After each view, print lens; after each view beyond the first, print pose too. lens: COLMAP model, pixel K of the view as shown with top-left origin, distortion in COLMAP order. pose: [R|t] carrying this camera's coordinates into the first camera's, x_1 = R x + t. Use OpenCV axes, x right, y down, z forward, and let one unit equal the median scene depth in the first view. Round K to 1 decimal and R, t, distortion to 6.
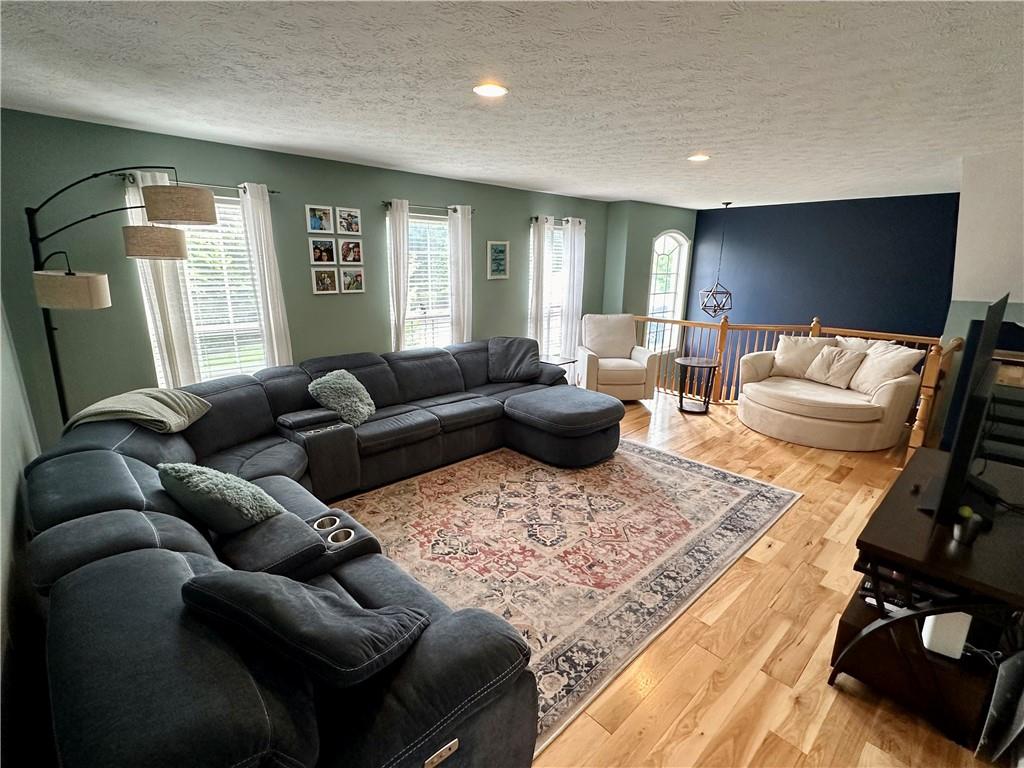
lens RADIAL K [[481.9, 0, 512.0], [0, 481.9, 384.0], [0, 0, 1]] dist [0.001621, -0.000341]
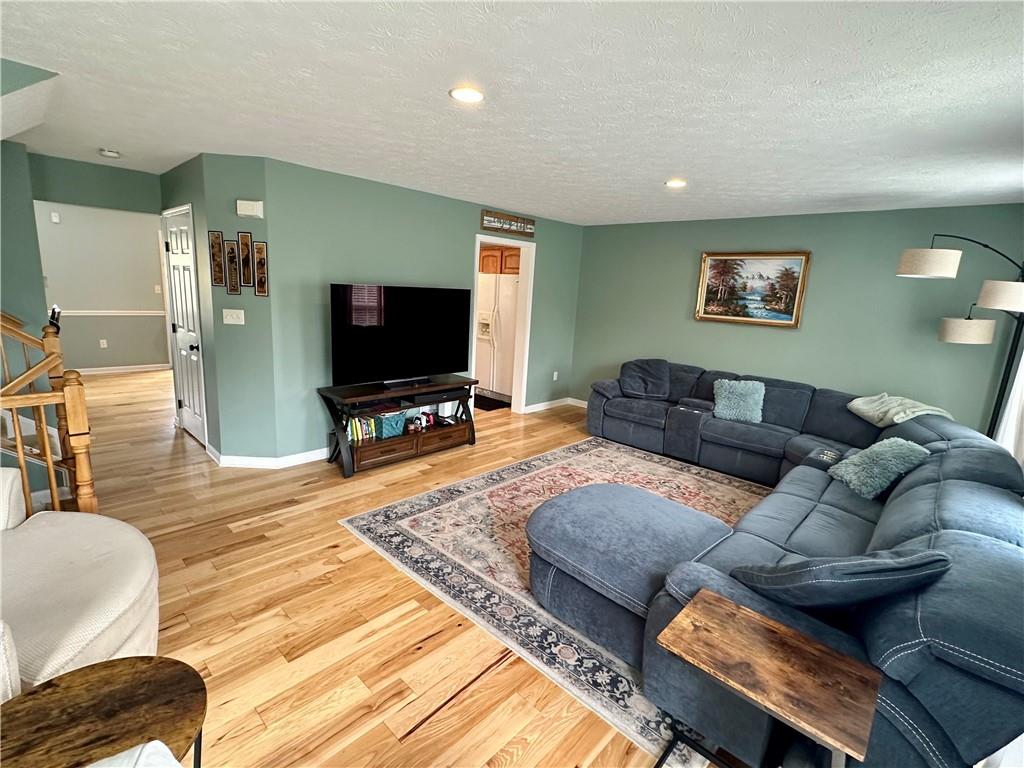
lens RADIAL K [[481.9, 0, 512.0], [0, 481.9, 384.0], [0, 0, 1]] dist [0.001621, -0.000341]
pose [[-0.996100, -0.060032, -0.064654, 0.339897], [-0.082372, 0.895310, 0.437760, -0.403414], [0.031606, 0.441379, -0.896764, 1.639721]]
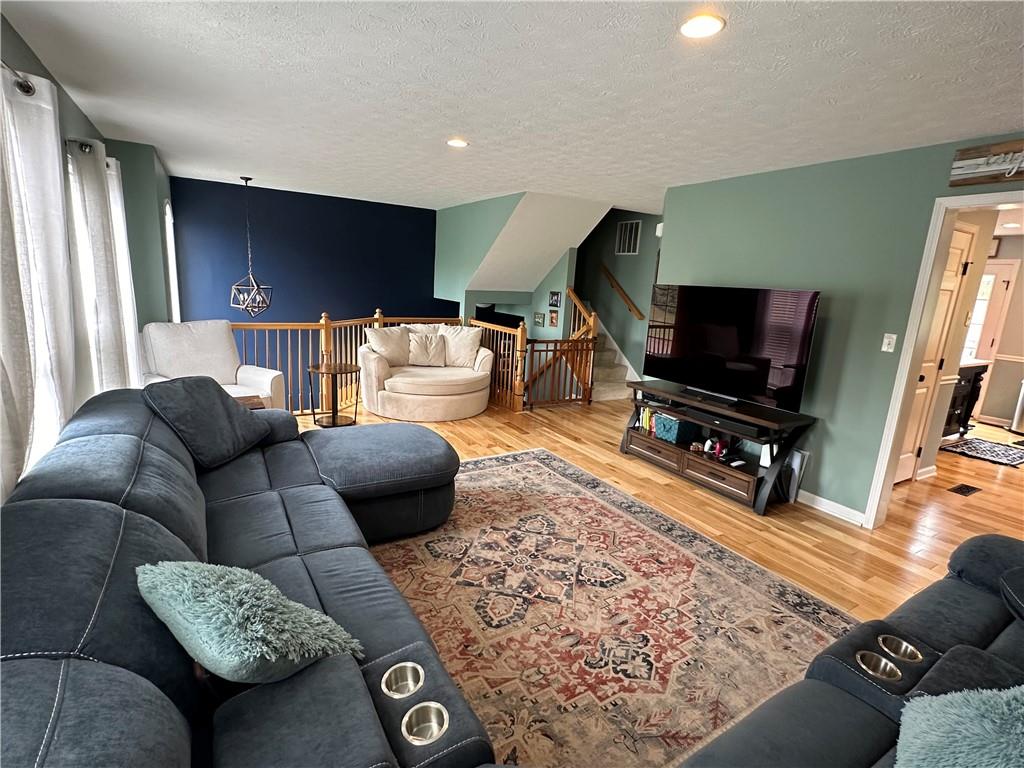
lens RADIAL K [[498.7, 0, 512.0], [0, 498.7, 384.0], [0, 0, 1]] dist [0.000704, 0.000090]
pose [[0.212333, -0.201778, 0.956138, -0.590467], [0.191580, 0.968057, 0.161749, -0.148733], [-0.958234, 0.148832, 0.244207, 0.711435]]
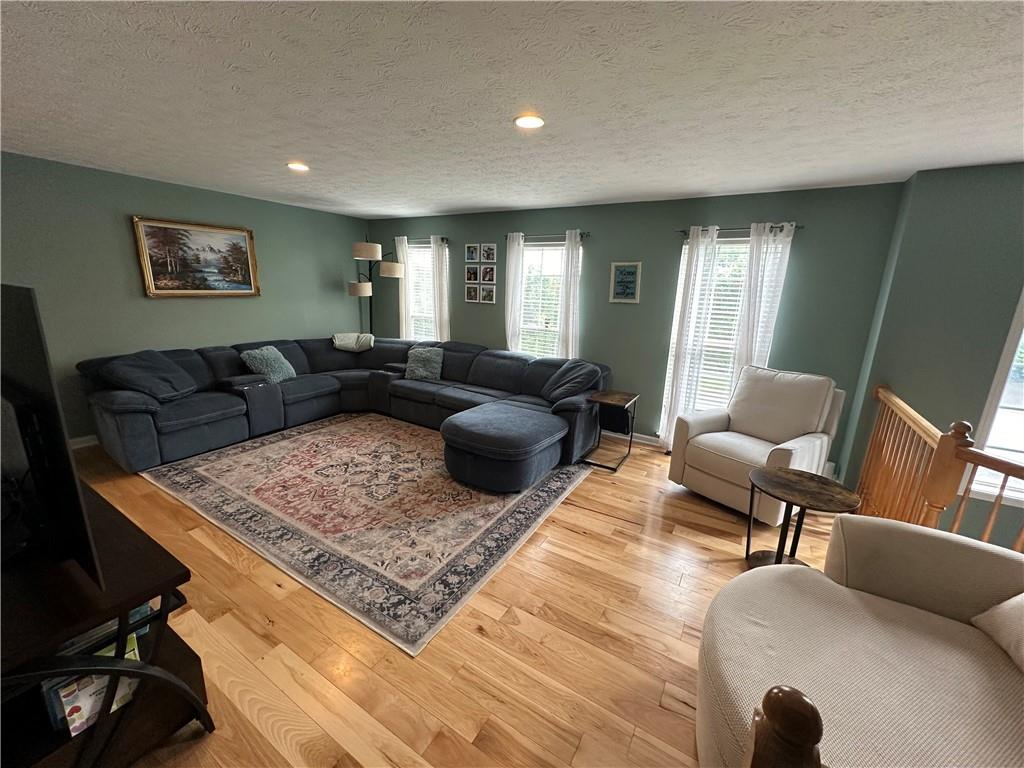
lens RADIAL K [[407.3, 0, 512.0], [0, 407.3, 384.0], [0, 0, 1]] dist [-0.002956, -0.000080]
pose [[0.261908, 0.222379, -0.939123, 0.986260], [-0.273384, 0.950328, 0.148790, -0.183782], [0.925562, 0.217772, 0.309693, 0.853025]]
